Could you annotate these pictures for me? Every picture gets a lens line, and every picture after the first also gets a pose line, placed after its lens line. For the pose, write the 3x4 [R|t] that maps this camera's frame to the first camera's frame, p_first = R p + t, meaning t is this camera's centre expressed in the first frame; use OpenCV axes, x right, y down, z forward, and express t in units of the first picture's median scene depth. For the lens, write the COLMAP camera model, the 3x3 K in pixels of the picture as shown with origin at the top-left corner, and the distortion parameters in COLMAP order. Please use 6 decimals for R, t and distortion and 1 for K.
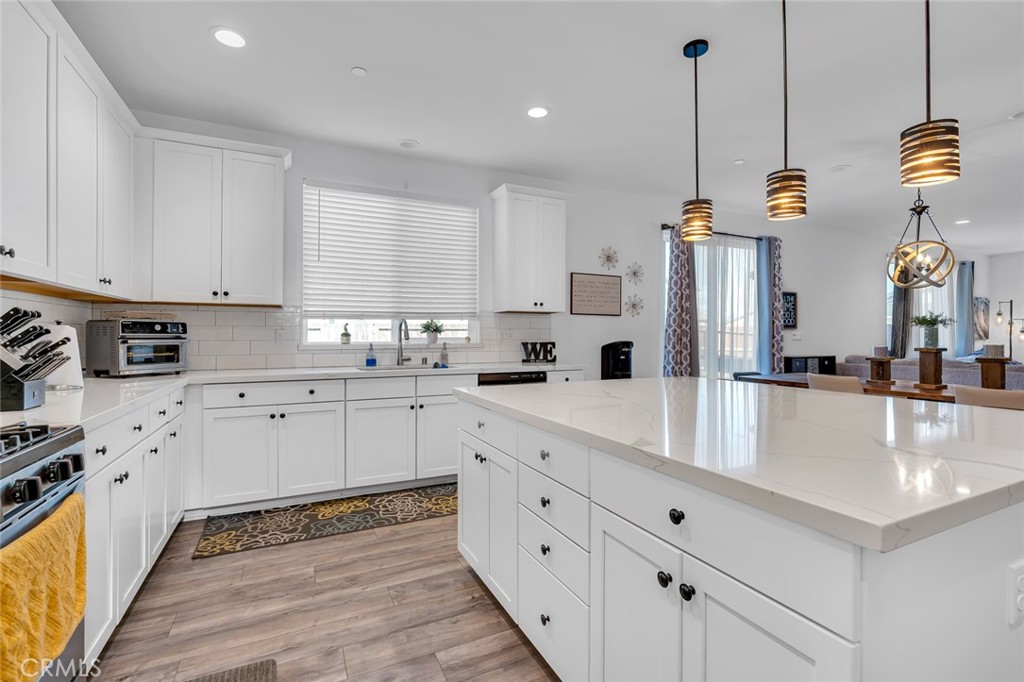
lens RADIAL K [[468.4, 0, 519.6], [0, 468.4, 335.6], [0, 0, 1]] dist [-0.008017, 0.001464]
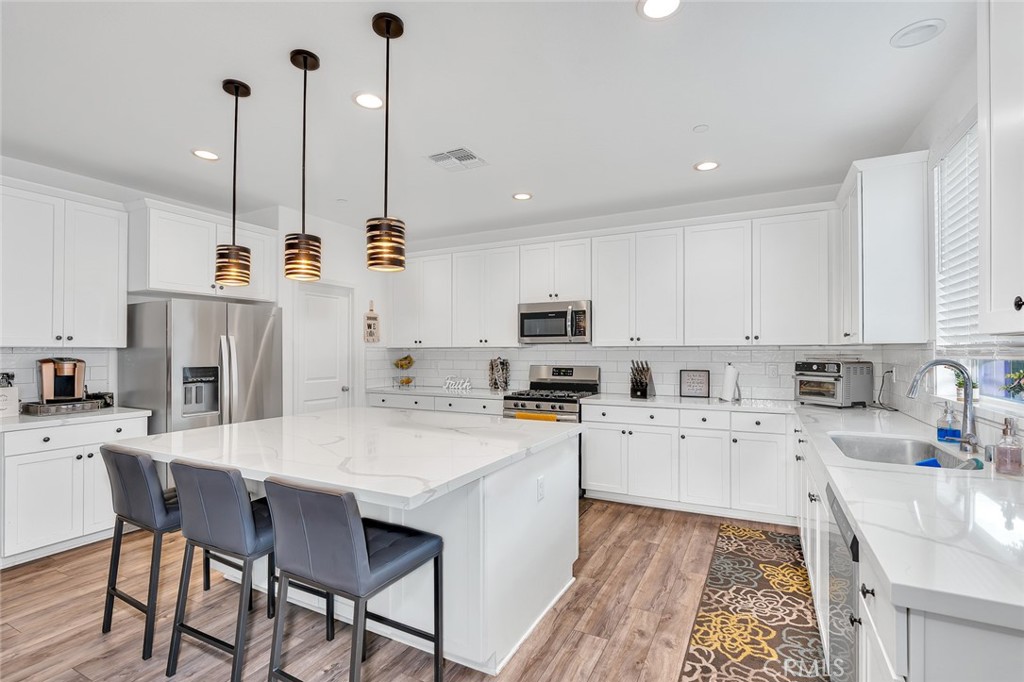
lens RADIAL K [[468.4, 0, 531.1], [0, 468.4, 355.5], [0, 0, 1]] dist [-0.008017, 0.001464]
pose [[-0.785345, 0.010081, -0.618976, 0.523173], [0.005093, 0.999939, 0.009824, -0.058033], [0.619037, 0.004563, -0.785348, 1.370776]]
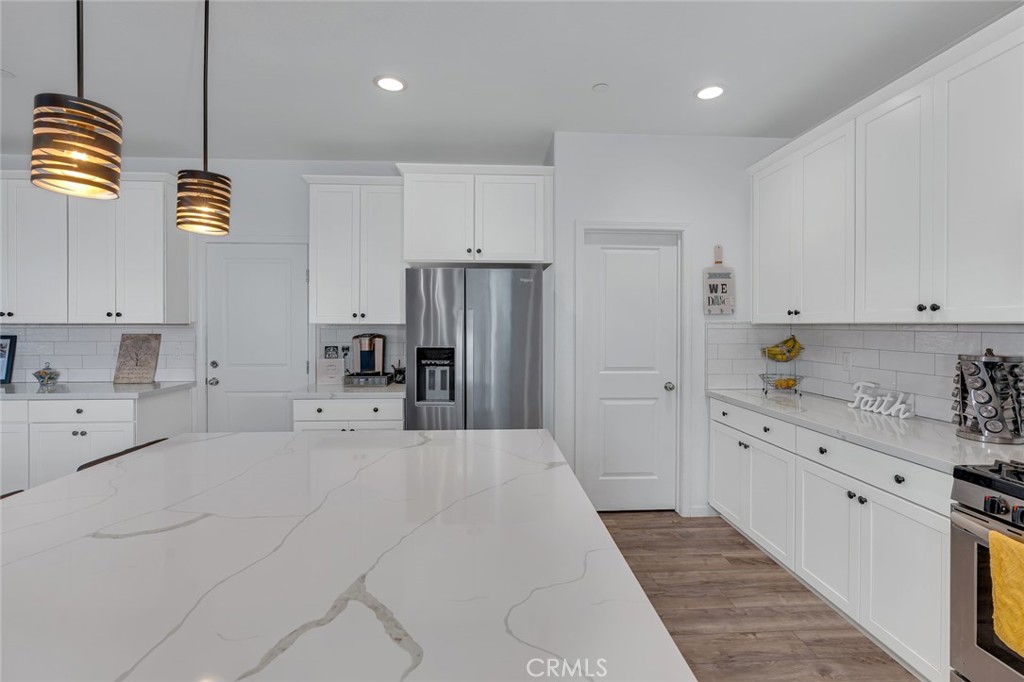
lens RADIAL K [[468.4, 0, 515.1], [0, 468.4, 335.4], [0, 0, 1]] dist [-0.008017, 0.001464]
pose [[-0.919754, -0.005819, 0.392452, -0.053718], [0.000866, 0.999858, 0.016855, -0.063903], [-0.392494, 0.015843, -0.919618, 0.824506]]
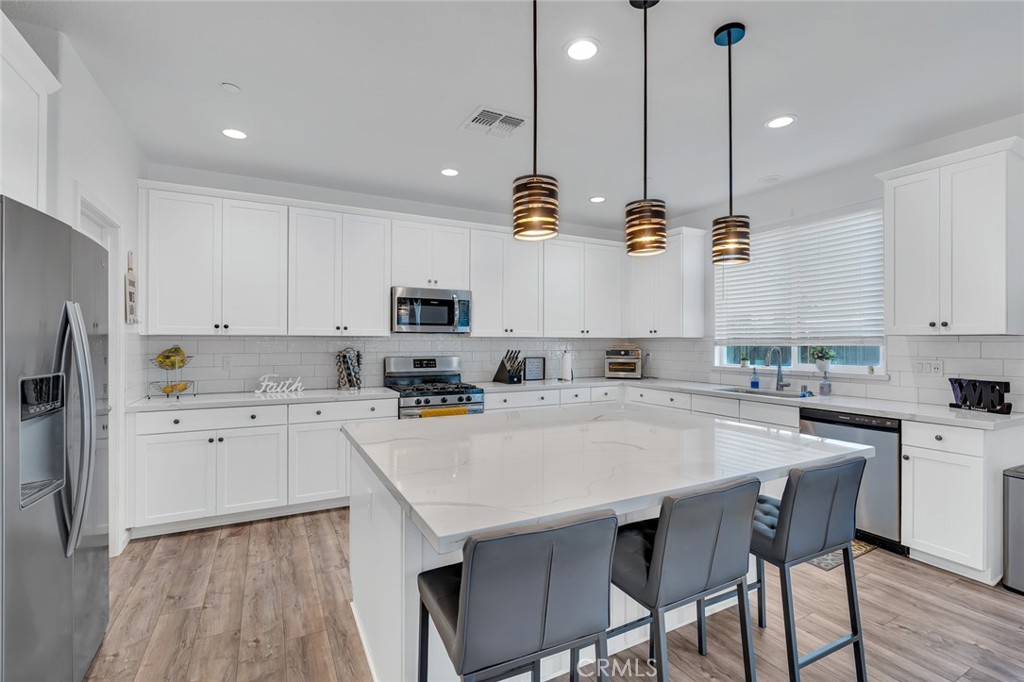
lens RADIAL K [[468.4, 0, 520.5], [0, 468.4, 341.9], [0, 0, 1]] dist [-0.008017, 0.001464]
pose [[0.051711, 0.002803, -0.998658, 0.936690], [-0.000217, 0.999996, 0.002795, -0.058526], [0.998662, 0.000072, 0.051711, 0.462411]]
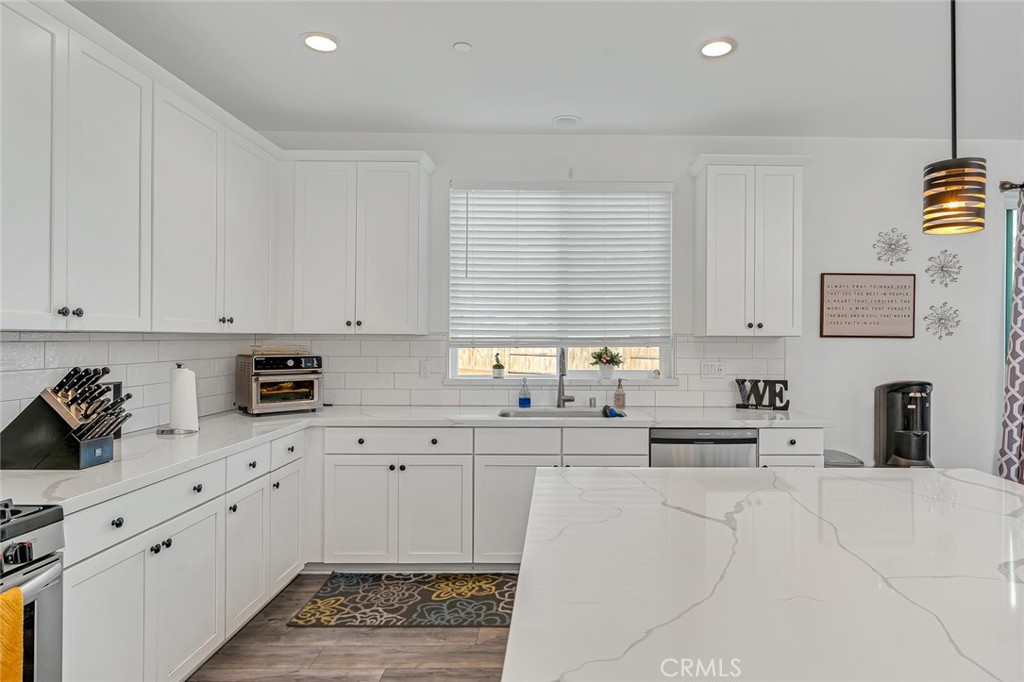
lens RADIAL K [[591.5, 0, 562.5], [0, 591.5, 335.7], [0, 0, 1]] dist [-0.001282, -0.002626]
pose [[0.903353, 0.003312, -0.428884, 0.208533], [-0.004981, 0.999984, -0.002770, -0.064820], [0.428868, 0.004639, 0.903355, 0.145022]]
